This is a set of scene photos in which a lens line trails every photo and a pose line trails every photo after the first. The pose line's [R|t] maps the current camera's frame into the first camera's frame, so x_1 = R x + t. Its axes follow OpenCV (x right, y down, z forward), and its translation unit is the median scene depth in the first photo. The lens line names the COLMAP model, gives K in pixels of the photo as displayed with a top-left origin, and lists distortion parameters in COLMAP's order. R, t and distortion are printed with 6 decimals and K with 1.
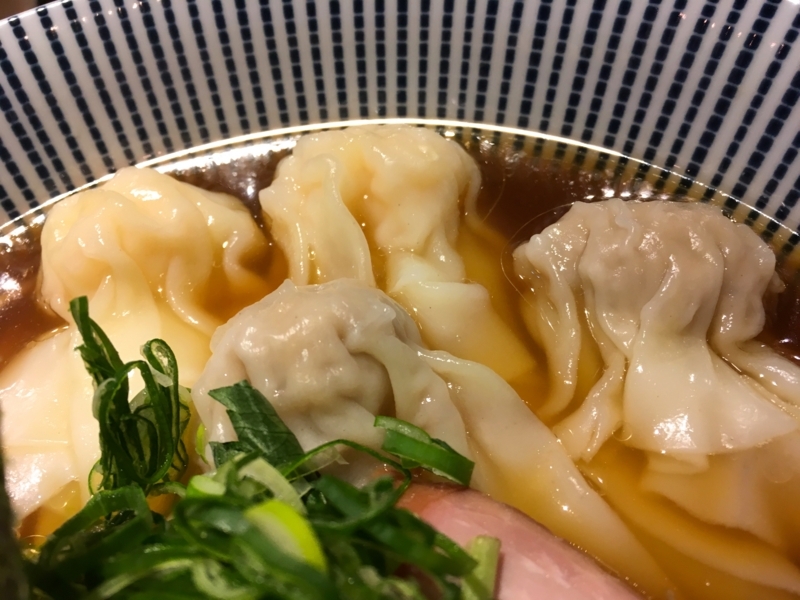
lens RADIAL K [[725.5, 0, 400.0], [0, 725.5, 300.0], [0, 0, 1]] dist [0.005447, -0.012146]
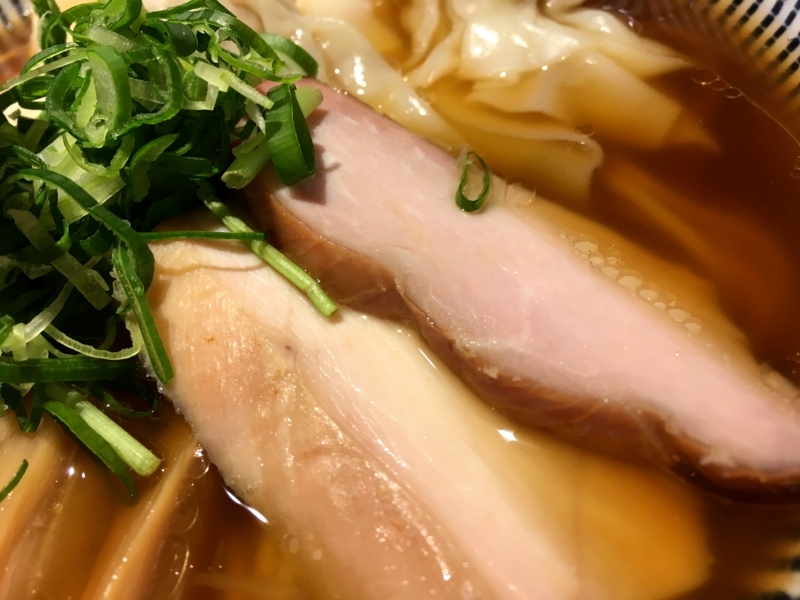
lens RADIAL K [[725.5, 0, 400.0], [0, 725.5, 300.0], [0, 0, 1]] dist [0.005447, -0.012146]
pose [[0.993624, -0.023576, -0.110253, 0.319725], [0.021509, 0.999571, -0.019900, 0.565544], [0.110674, 0.017402, 0.993704, -0.211926]]
